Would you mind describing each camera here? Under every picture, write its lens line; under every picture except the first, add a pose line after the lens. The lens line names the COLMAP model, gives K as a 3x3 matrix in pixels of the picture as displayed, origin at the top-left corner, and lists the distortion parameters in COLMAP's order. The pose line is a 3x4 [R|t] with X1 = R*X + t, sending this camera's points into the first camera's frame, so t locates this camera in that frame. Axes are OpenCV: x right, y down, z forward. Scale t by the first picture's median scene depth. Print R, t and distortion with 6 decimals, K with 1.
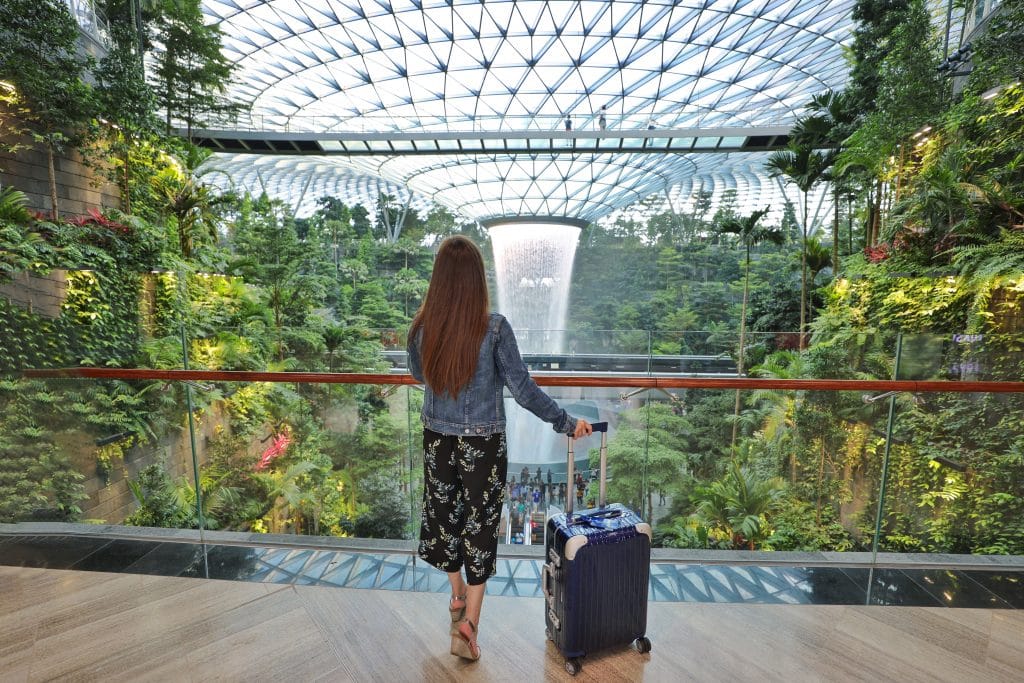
lens RADIAL K [[457.8, 0, 512.0], [0, 457.8, 341.5], [0, 0, 1]] dist [-0.030121, 0.000714]
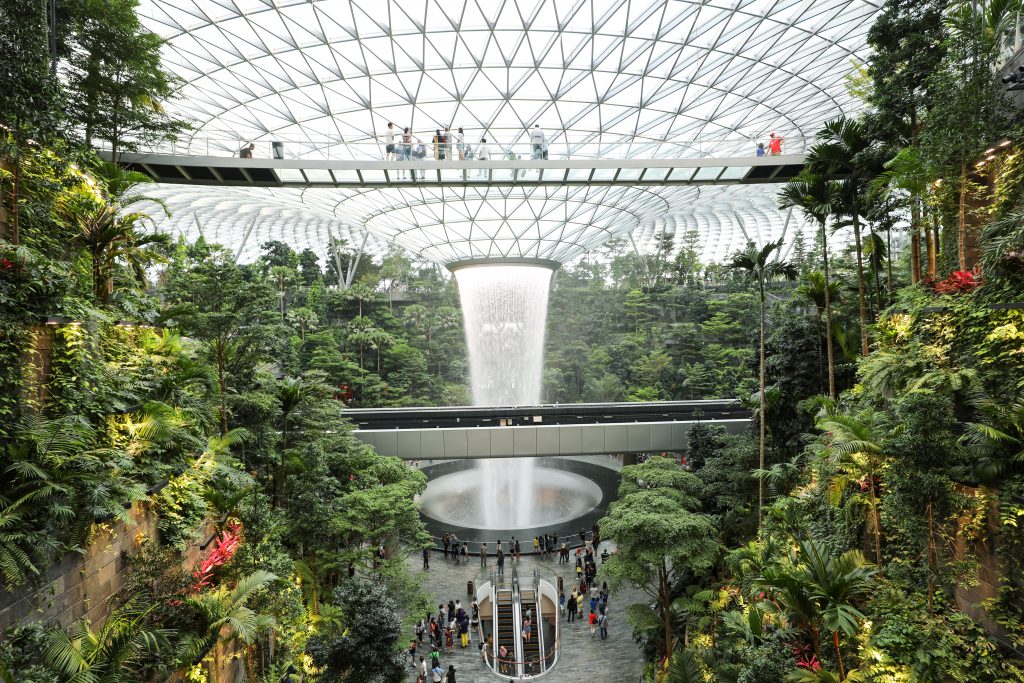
lens RADIAL K [[473.4, 0, 512.0], [0, 473.4, 341.5], [0, 0, 1]] dist [-0.037740, 0.009385]
pose [[0.994920, -0.027307, 0.096897, -0.059813], [0.036884, 0.994457, -0.098462, -0.011700], [-0.093671, 0.101536, 0.990412, 0.089657]]
